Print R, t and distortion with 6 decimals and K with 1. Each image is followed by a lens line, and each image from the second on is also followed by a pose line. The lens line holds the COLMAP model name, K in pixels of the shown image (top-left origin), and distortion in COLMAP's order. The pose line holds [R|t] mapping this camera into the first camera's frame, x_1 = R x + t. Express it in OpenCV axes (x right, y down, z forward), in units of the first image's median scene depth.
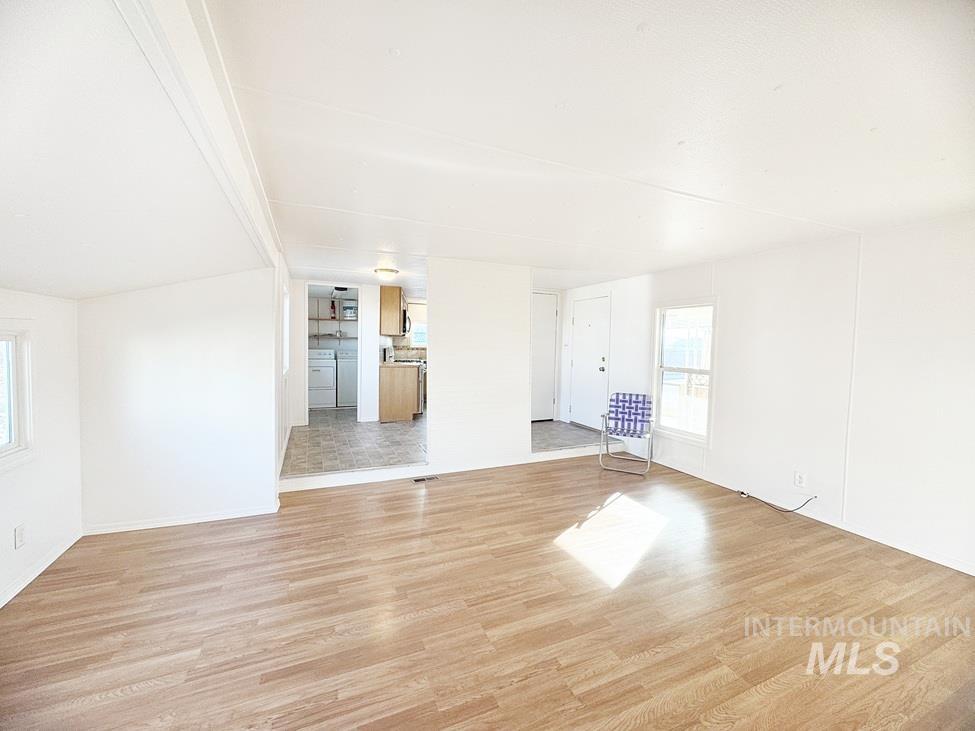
lens RADIAL K [[394.9, 0, 487.8], [0, 394.9, 362.4], [0, 0, 1]] dist [-0.001913, 0.000118]
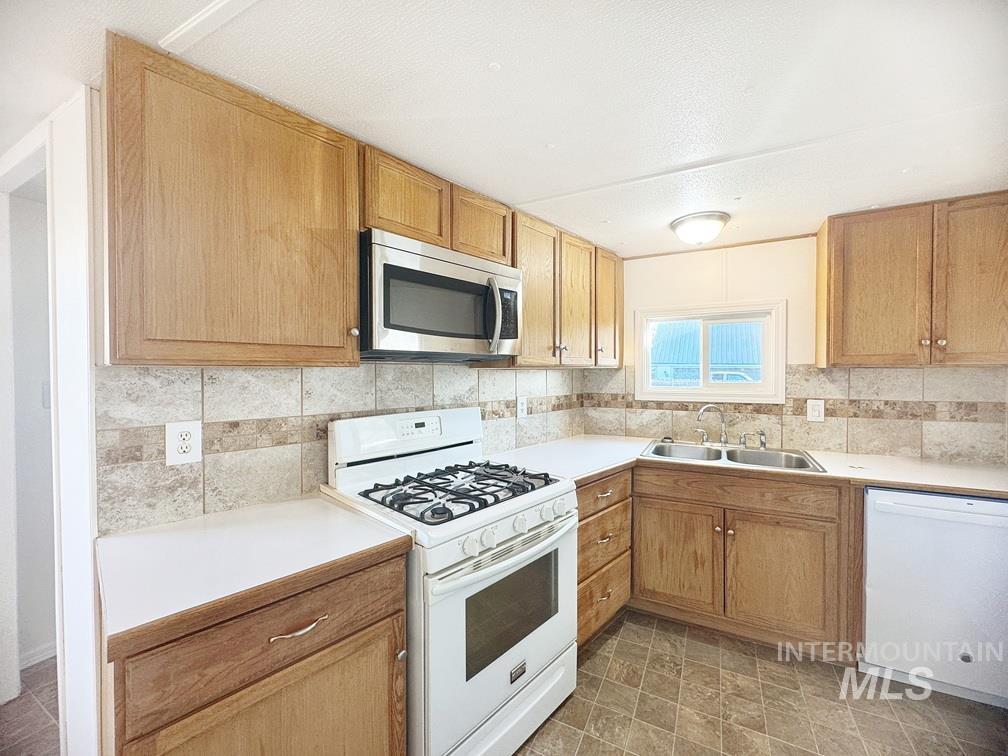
lens RADIAL K [[408.3, 0, 499.2], [0, 408.3, 376.2], [0, 0, 1]] dist [-0.001913, 0.000118]
pose [[0.617620, -0.005917, -0.786454, -0.038867], [-0.020375, 0.999516, -0.023521, -0.141494], [0.786213, 0.030551, 0.617201, 2.191918]]
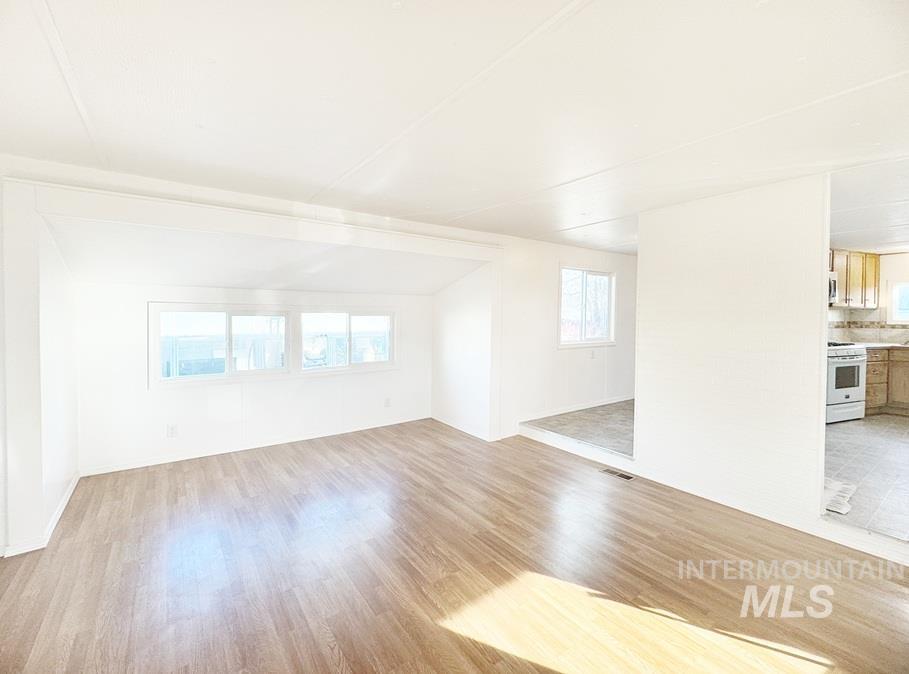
lens RADIAL K [[390.6, 0, 457.5], [0, 390.6, 330.7], [0, 0, 1]] dist [0.001060, -0.000875]
pose [[0.214460, 0.019461, -0.976539, 0.793444], [-0.044612, 0.998953, 0.010110, -0.010241], [0.975713, 0.041397, 0.215104, 0.623792]]
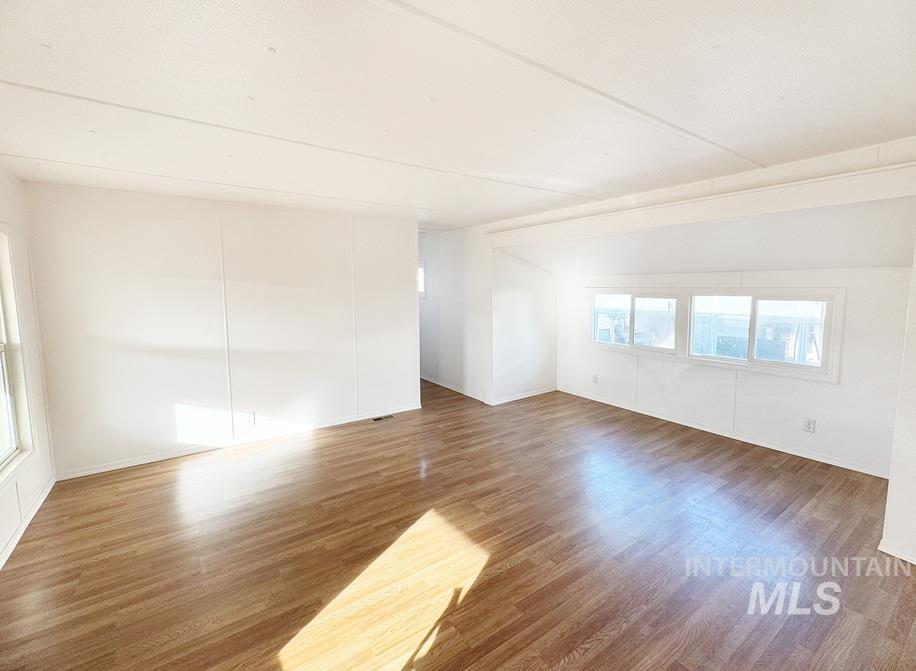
lens RADIAL K [[397.8, 0, 463.9], [0, 397.8, 330.3], [0, 0, 1]] dist [-0.000535, -0.000124]
pose [[-0.979145, 0.007159, -0.203038, 0.344231], [-0.022030, 0.989745, 0.141136, -0.090795], [0.201966, 0.142665, -0.968946, 1.558690]]
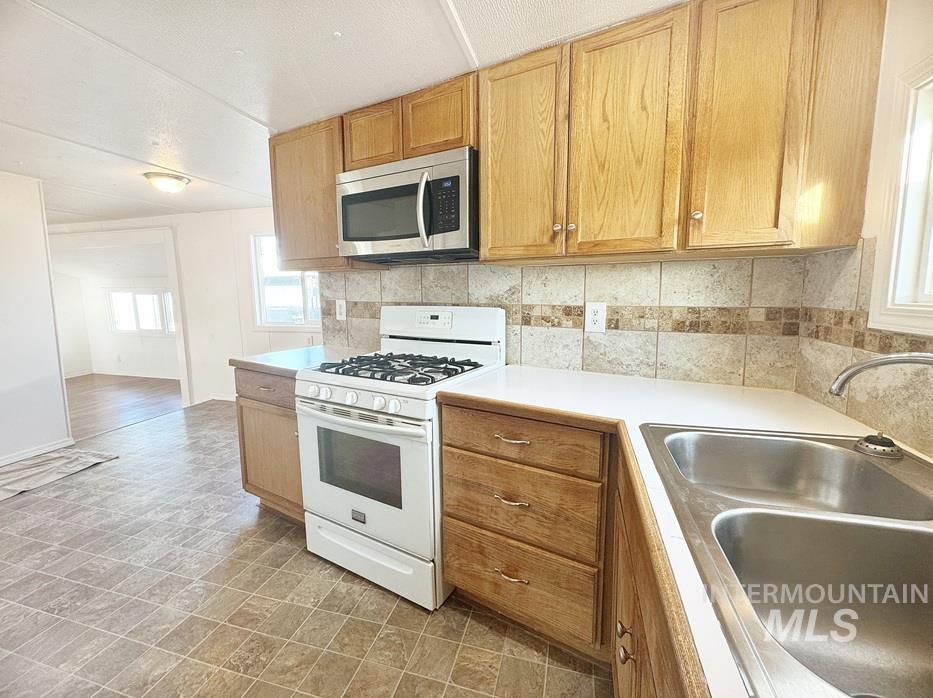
lens RADIAL K [[400.9, 0, 464.3], [0, 400.9, 338.4], [0, 0, 1]] dist [0.001060, -0.000875]
pose [[-0.642245, 0.080190, -0.762293, -0.086290], [-0.036585, 0.990172, 0.134985, -0.140760], [0.765626, 0.114581, -0.632999, 2.991579]]
